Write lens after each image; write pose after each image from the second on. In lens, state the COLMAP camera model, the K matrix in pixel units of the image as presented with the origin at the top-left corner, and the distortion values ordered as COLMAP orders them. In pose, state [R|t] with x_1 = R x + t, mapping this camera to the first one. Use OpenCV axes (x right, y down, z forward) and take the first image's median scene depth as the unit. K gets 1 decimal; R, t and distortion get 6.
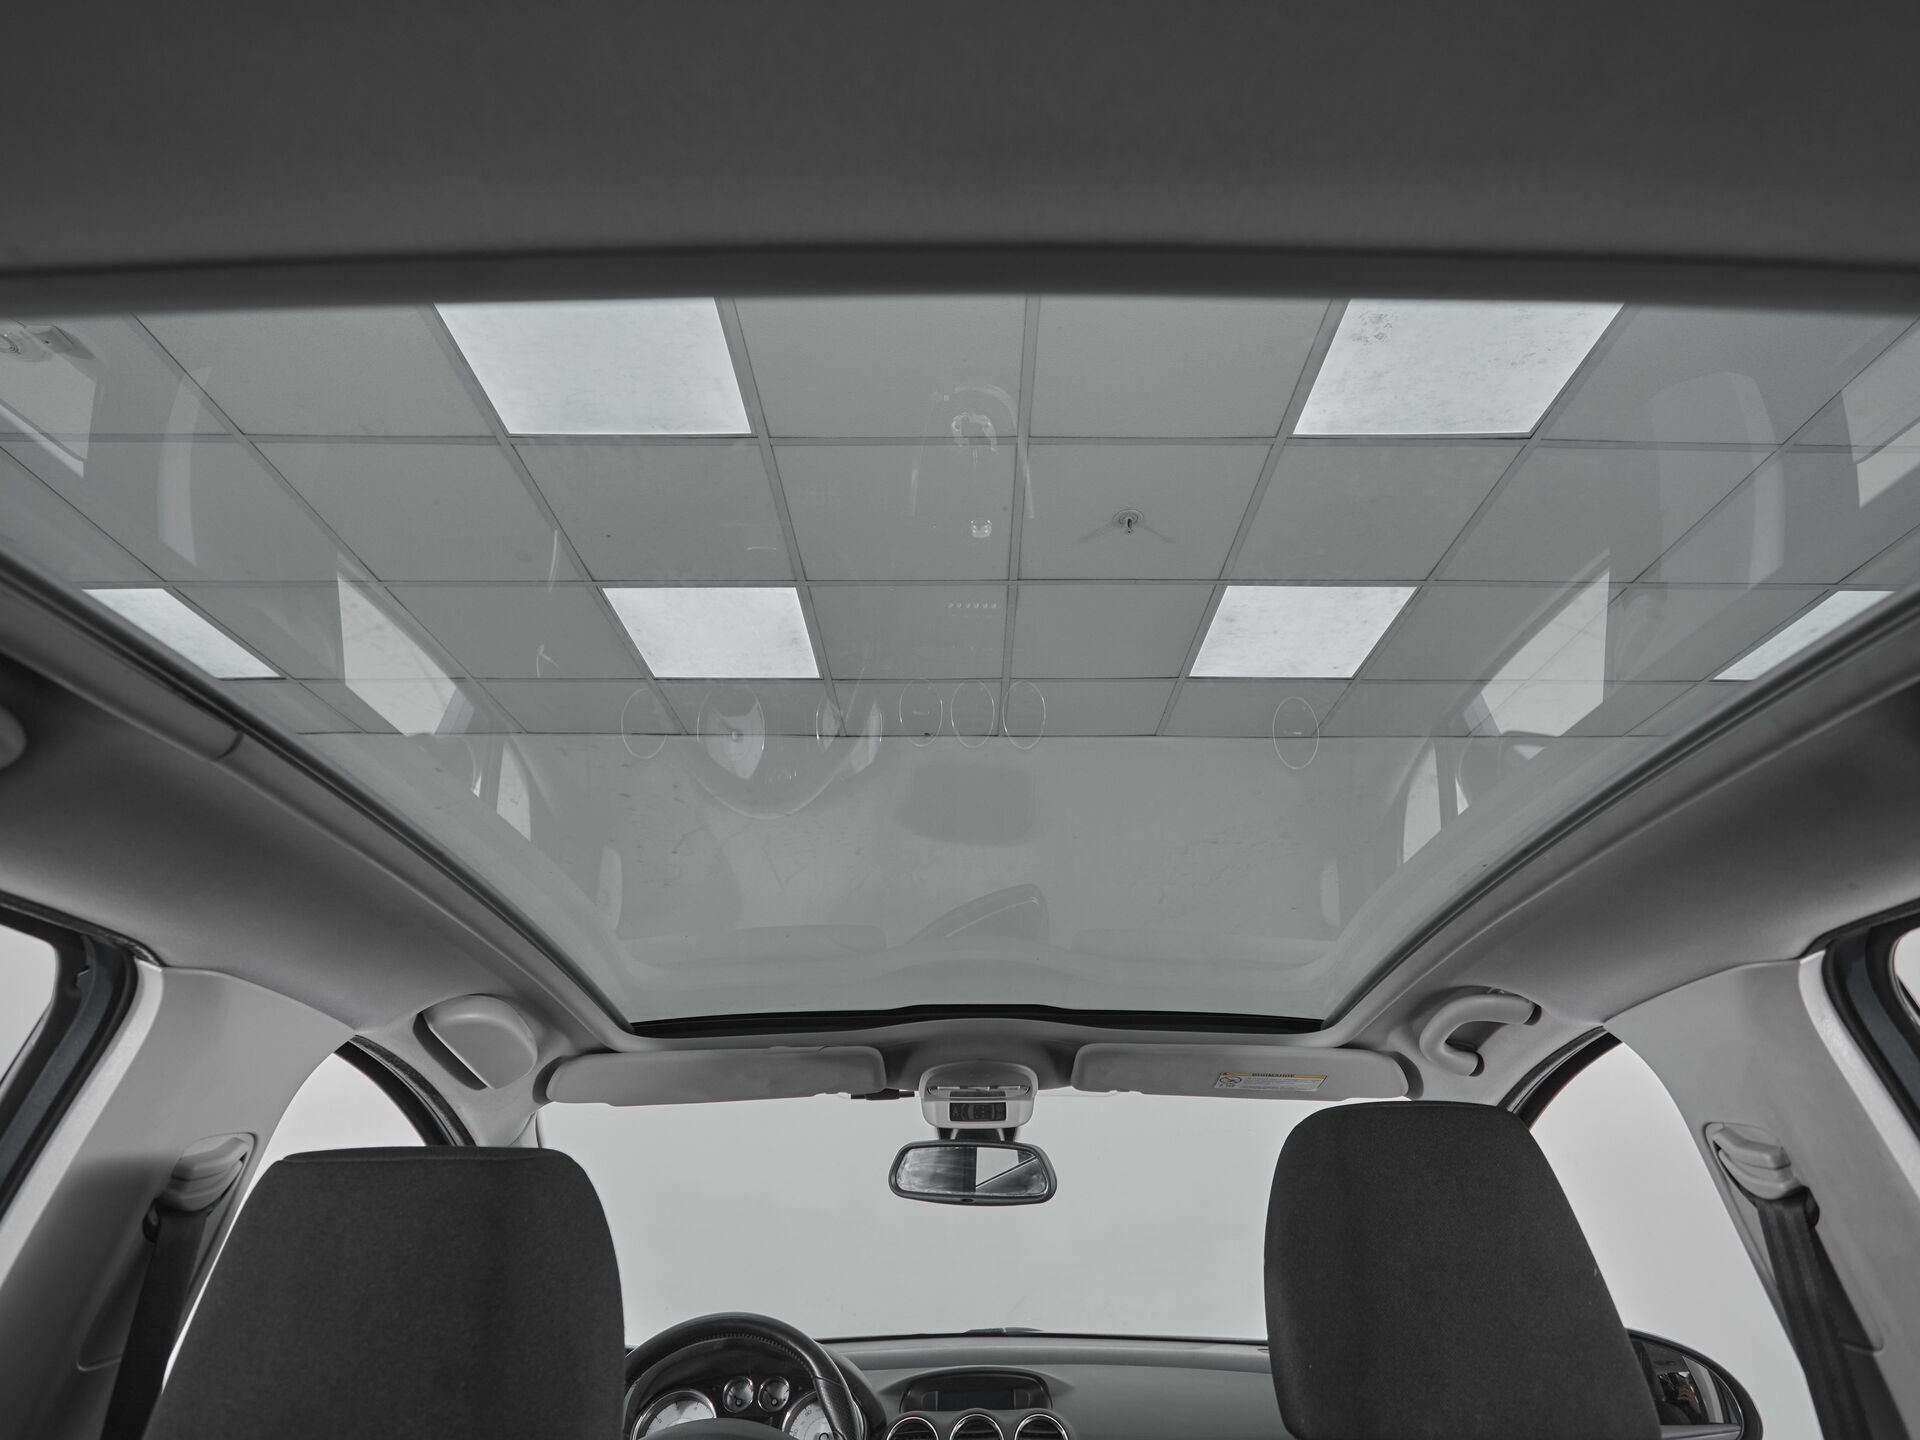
lens RADIAL K [[1055.4, 0, 954.4], [0, 1055.4, 718.8], [0, 0, 1]] dist [0.003175, -0.002750]
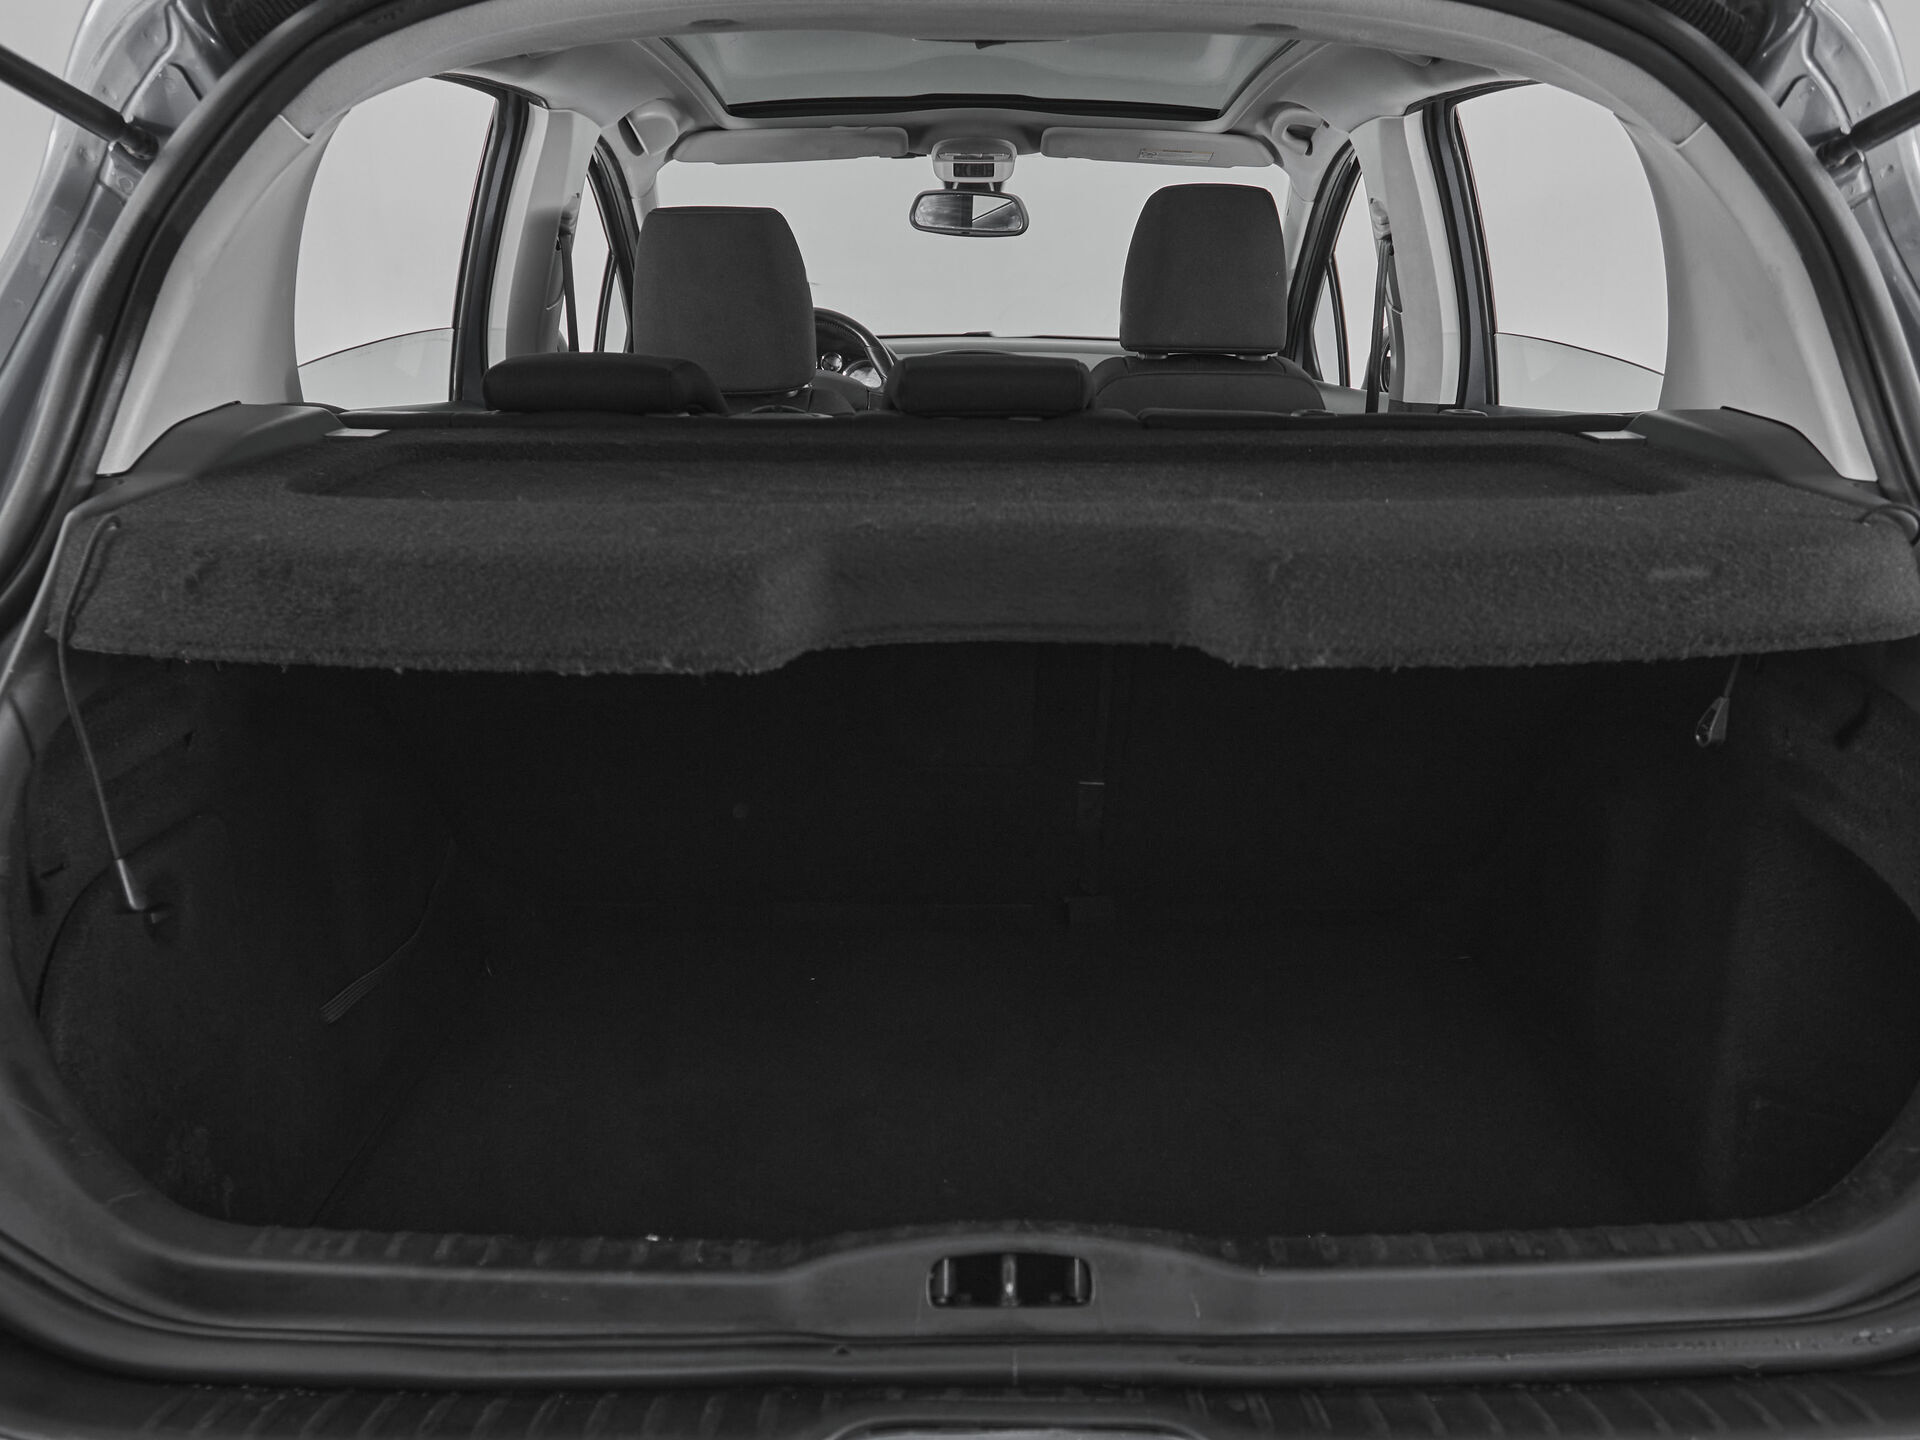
lens RADIAL K [[1055.4, 0, 958.7], [0, 1055.4, 715.6], [0, 0, 1]] dist [0.003175, -0.002750]
pose [[0.999907, 0.010053, 0.009210, -0.003231], [-0.013541, 0.653562, 0.756752, -0.209649], [0.001589, -0.756806, 0.653638, -0.450087]]
